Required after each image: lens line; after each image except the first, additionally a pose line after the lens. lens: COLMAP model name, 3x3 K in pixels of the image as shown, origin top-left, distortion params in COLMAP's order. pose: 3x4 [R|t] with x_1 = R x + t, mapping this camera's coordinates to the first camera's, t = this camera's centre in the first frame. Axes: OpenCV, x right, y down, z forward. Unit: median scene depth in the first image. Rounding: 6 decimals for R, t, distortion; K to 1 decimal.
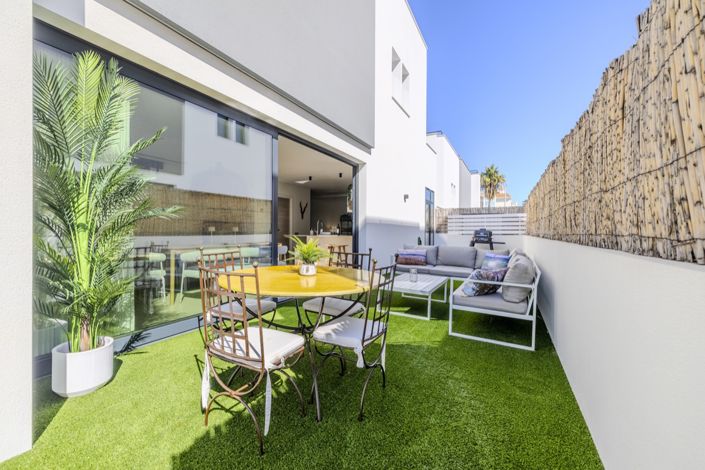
lens RADIAL K [[291.6, 0, 354.8], [0, 291.6, 236.6], [0, 0, 1]] dist [-0.021919, 0.000246]
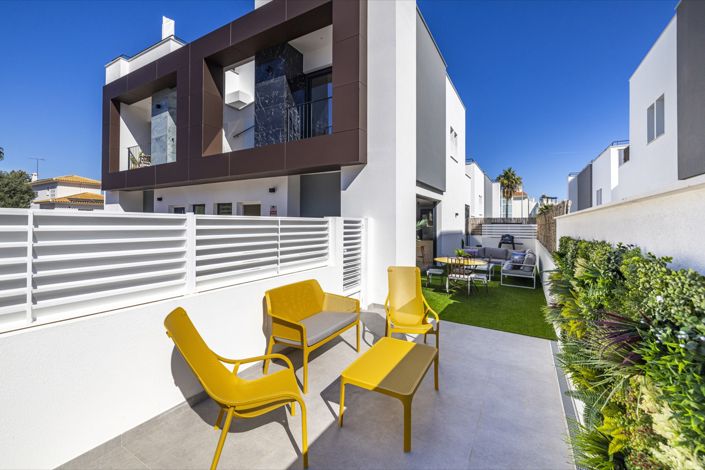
lens RADIAL K [[291.6, 0, 347.8], [0, 291.6, 221.8], [0, 0, 1]] dist [-0.021919, 0.000246]
pose [[0.997832, -0.000697, -0.065813, -0.280057], [-0.001468, 0.999460, -0.032839, -0.042445], [0.065800, 0.032864, 0.997291, -0.541177]]
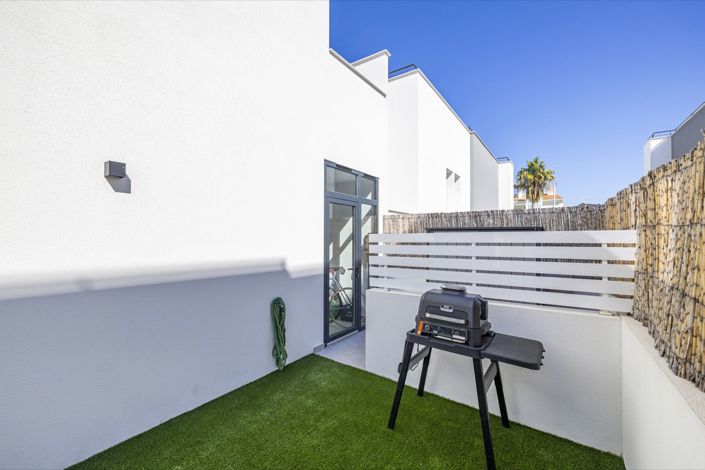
lens RADIAL K [[291.6, 0, 345.8], [0, 291.6, 240.8], [0, 0, 1]] dist [-0.021919, 0.000246]
pose [[0.988725, 0.001831, -0.149731, 0.390387], [-0.003232, 0.999953, -0.009119, -0.070590], [0.149707, 0.009500, 0.988685, 0.732470]]
